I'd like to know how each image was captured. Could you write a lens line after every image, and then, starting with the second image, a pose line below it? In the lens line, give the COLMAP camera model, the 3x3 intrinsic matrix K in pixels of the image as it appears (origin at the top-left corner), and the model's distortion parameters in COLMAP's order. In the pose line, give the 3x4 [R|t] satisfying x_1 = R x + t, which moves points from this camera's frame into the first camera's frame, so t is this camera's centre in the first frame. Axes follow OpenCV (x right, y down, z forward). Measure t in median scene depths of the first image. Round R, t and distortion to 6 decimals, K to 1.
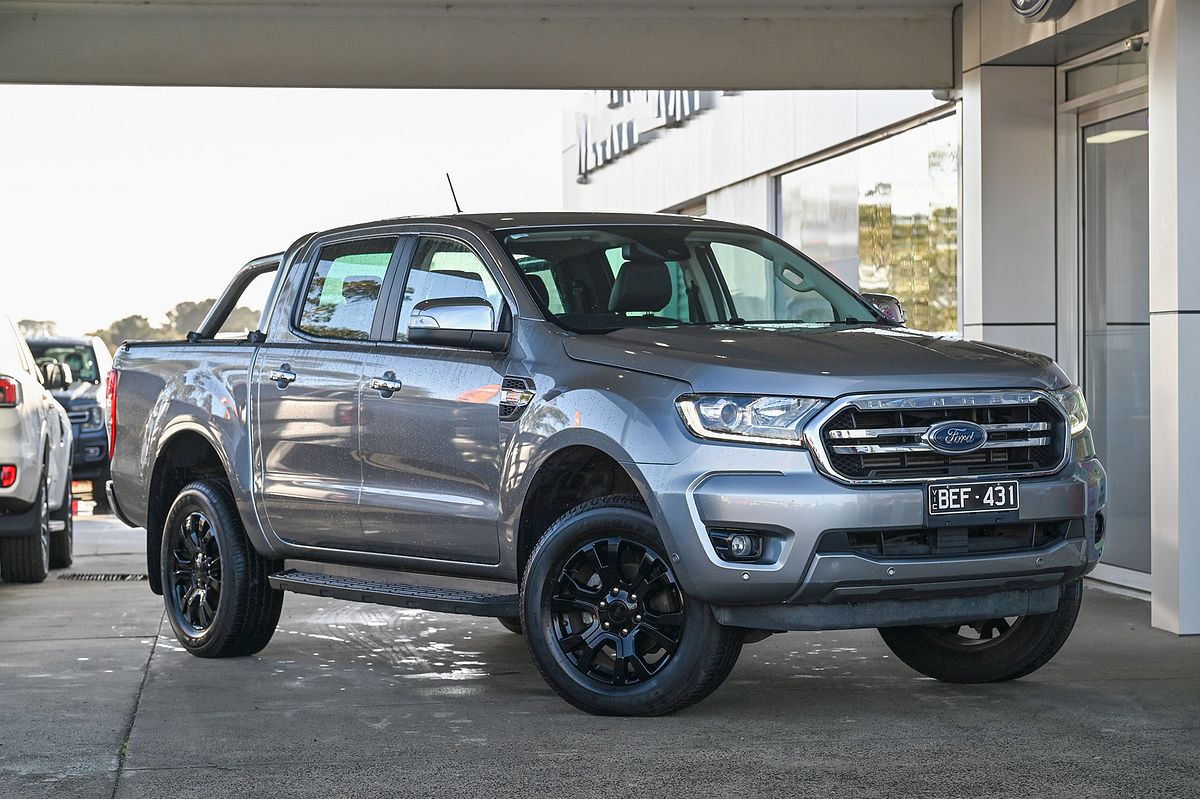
lens RADIAL K [[2980.2, 0, 601.8], [0, 2980.2, 400.9], [0, 0, 1]] dist [-0.110213, 0.000000]
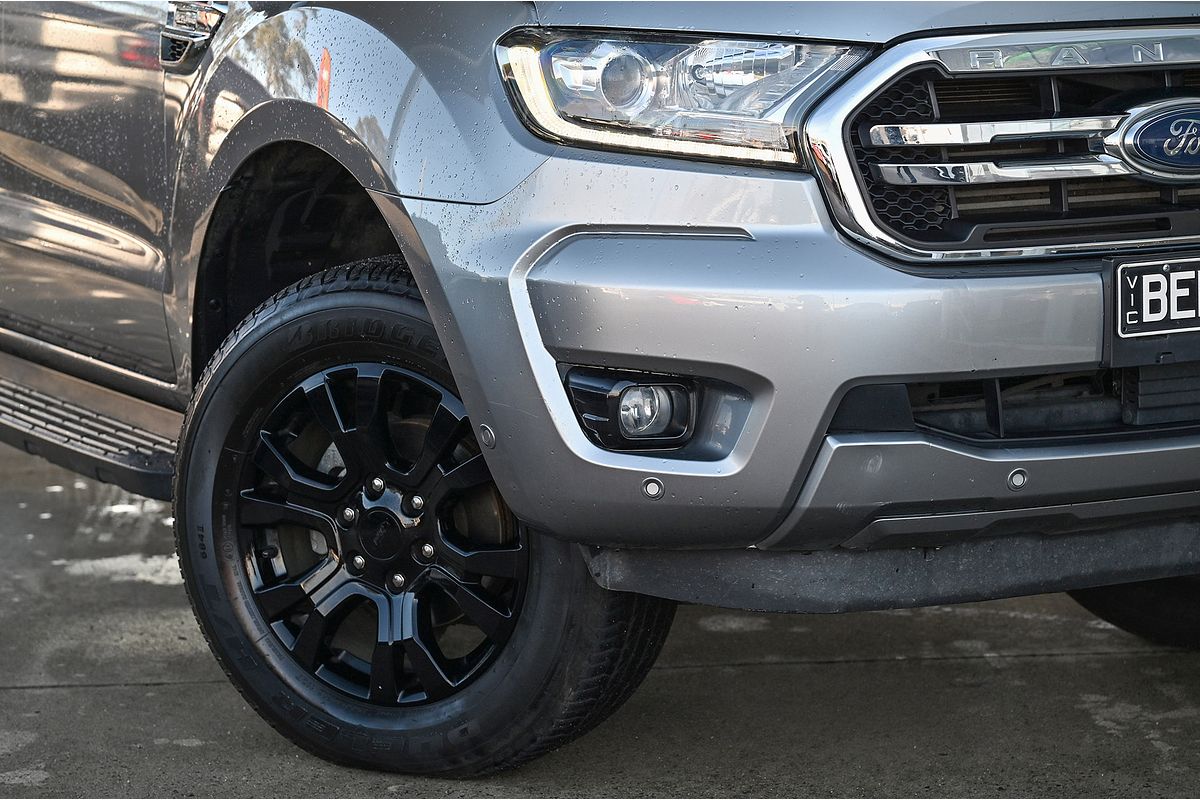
lens RADIAL K [[3433.9, 0, 597.8], [0, 3433.9, 396.6], [0, 0, 1]] dist [-0.096137, 0.000000]
pose [[0.997983, 0.015319, -0.061606, 0.068342], [-0.007148, 0.991393, 0.130723, -0.013767], [0.063079, -0.130019, 0.989503, 0.534348]]
